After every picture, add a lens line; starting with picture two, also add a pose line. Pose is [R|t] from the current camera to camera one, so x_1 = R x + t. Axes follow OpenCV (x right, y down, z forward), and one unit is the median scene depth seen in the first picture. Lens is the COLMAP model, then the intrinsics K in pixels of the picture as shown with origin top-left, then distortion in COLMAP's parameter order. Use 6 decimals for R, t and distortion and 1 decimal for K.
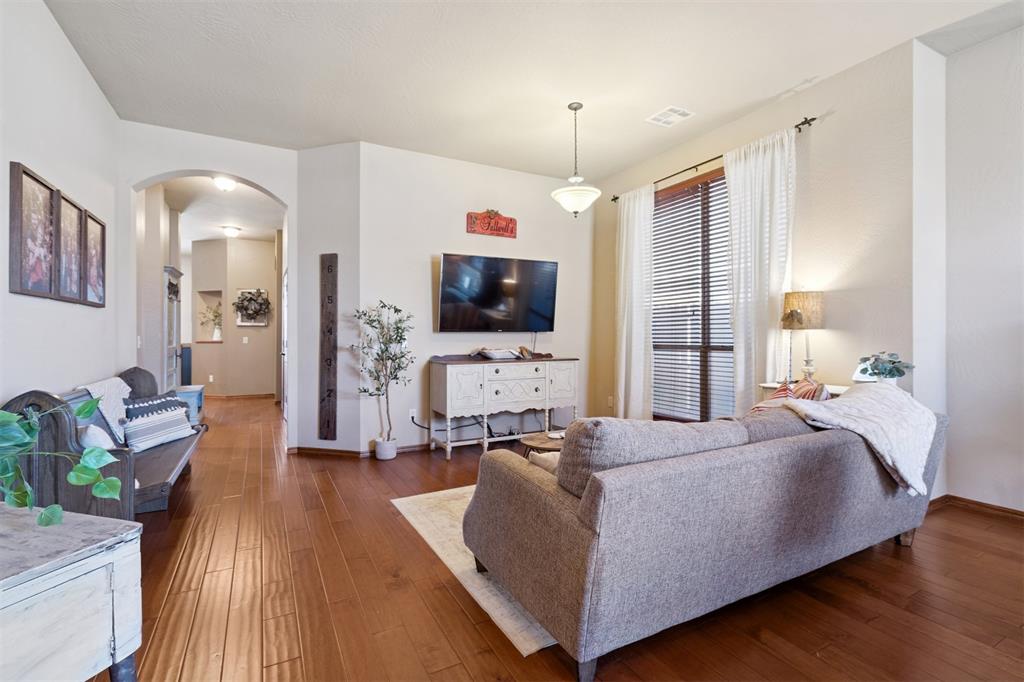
lens RADIAL K [[464.8, 0, 510.9], [0, 464.8, 343.3], [0, 0, 1]] dist [-0.007619, 0.002471]
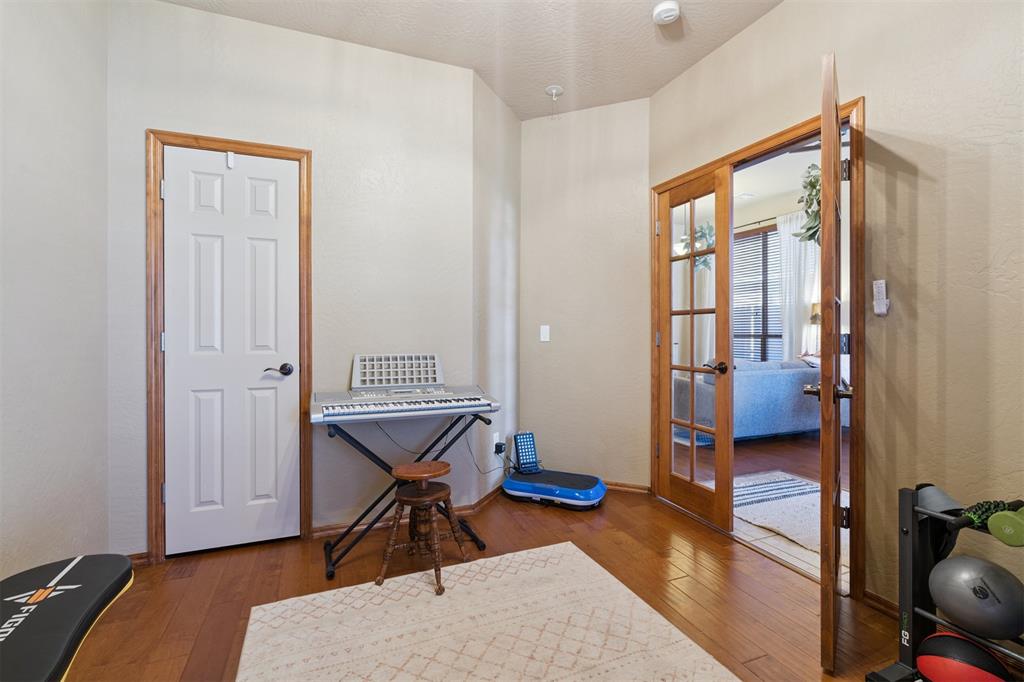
lens RADIAL K [[464.8, 0, 514.2], [0, 464.8, 337.2], [0, 0, 1]] dist [-0.007619, 0.002471]
pose [[0.994863, 0.005452, -0.101085, -0.279166], [-0.005525, 0.999985, -0.000437, 0.020127], [0.101081, 0.000993, 0.994878, -0.684240]]
